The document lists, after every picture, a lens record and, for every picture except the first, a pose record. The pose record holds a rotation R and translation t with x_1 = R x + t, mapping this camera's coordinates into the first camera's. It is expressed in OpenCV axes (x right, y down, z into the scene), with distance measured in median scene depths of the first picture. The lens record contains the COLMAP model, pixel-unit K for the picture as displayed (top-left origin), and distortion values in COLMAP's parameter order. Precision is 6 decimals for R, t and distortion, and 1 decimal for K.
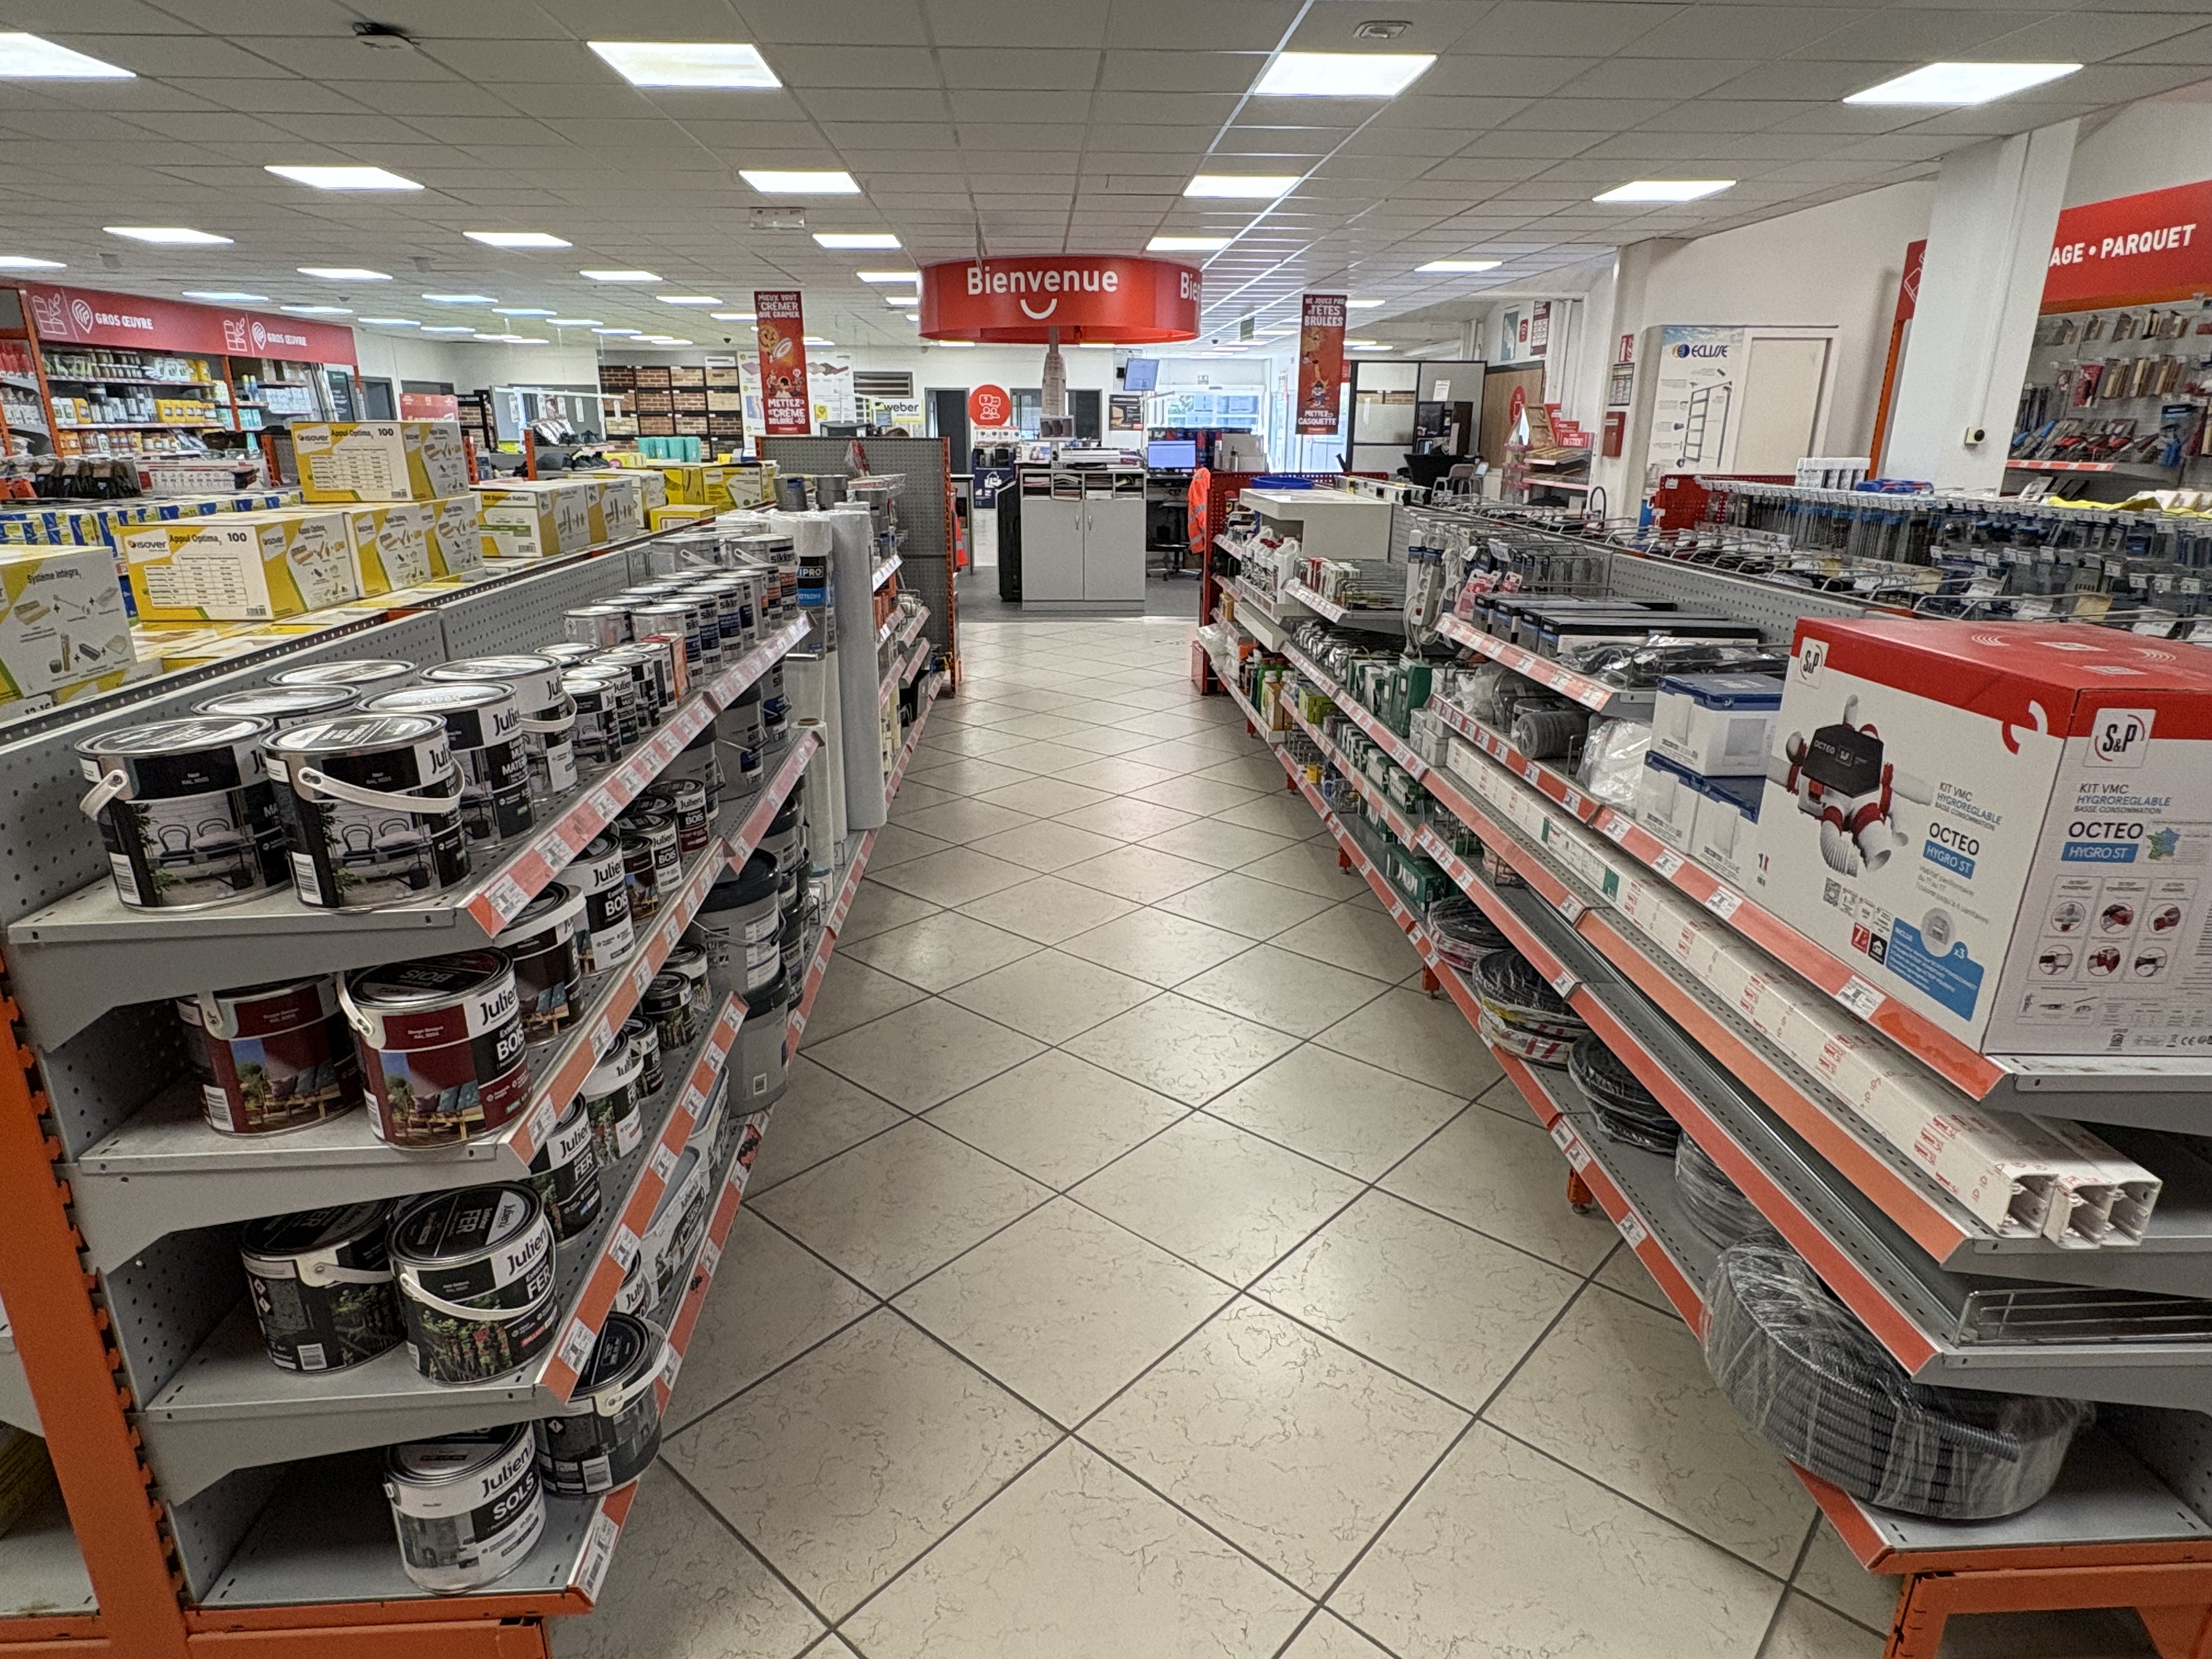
lens RADIAL K [[1267.1, 0, 1106.0], [0, 1267.1, 829.5], [0, 0, 1]] dist [-0.003580, 0.002499]
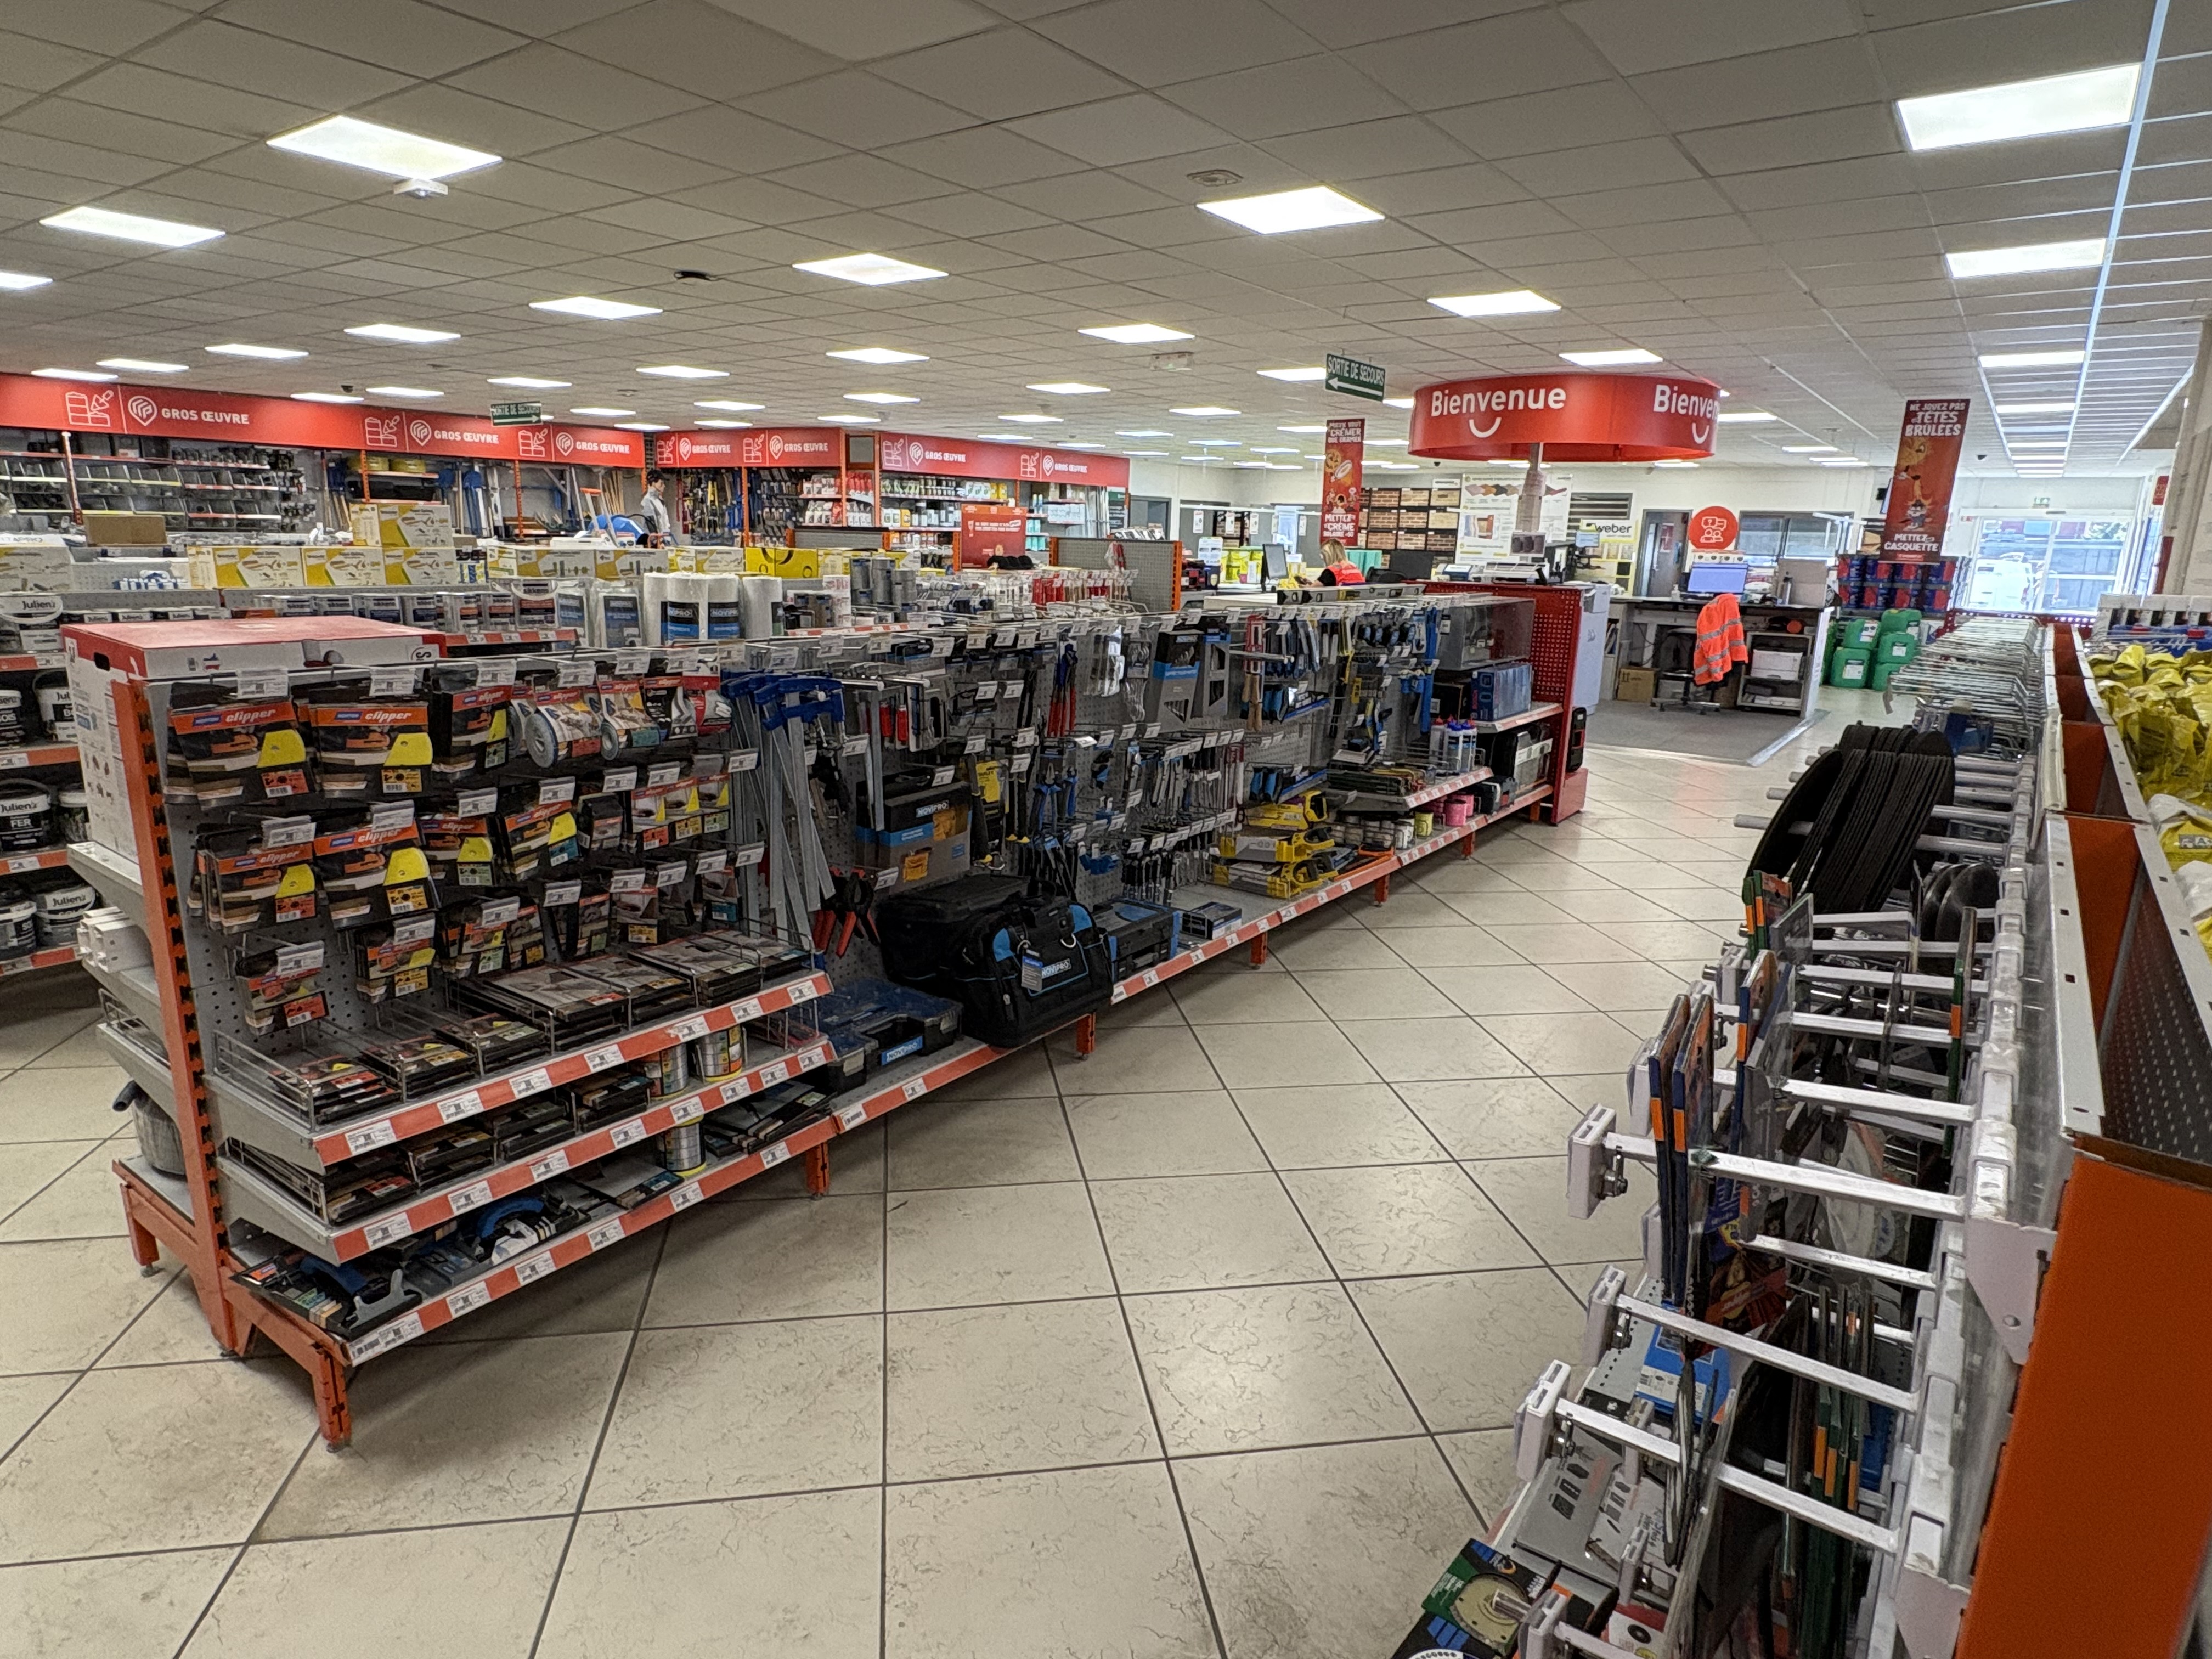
lens RADIAL K [[1267.1, 0, 1106.0], [0, 1267.1, 829.5], [0, 0, 1]] dist [-0.003580, 0.002499]
pose [[0.775496, 0.160866, -0.610515, 0.288583], [-0.215119, 0.976457, -0.015961, -0.011204], [0.593574, 0.143711, 0.791844, 0.046298]]
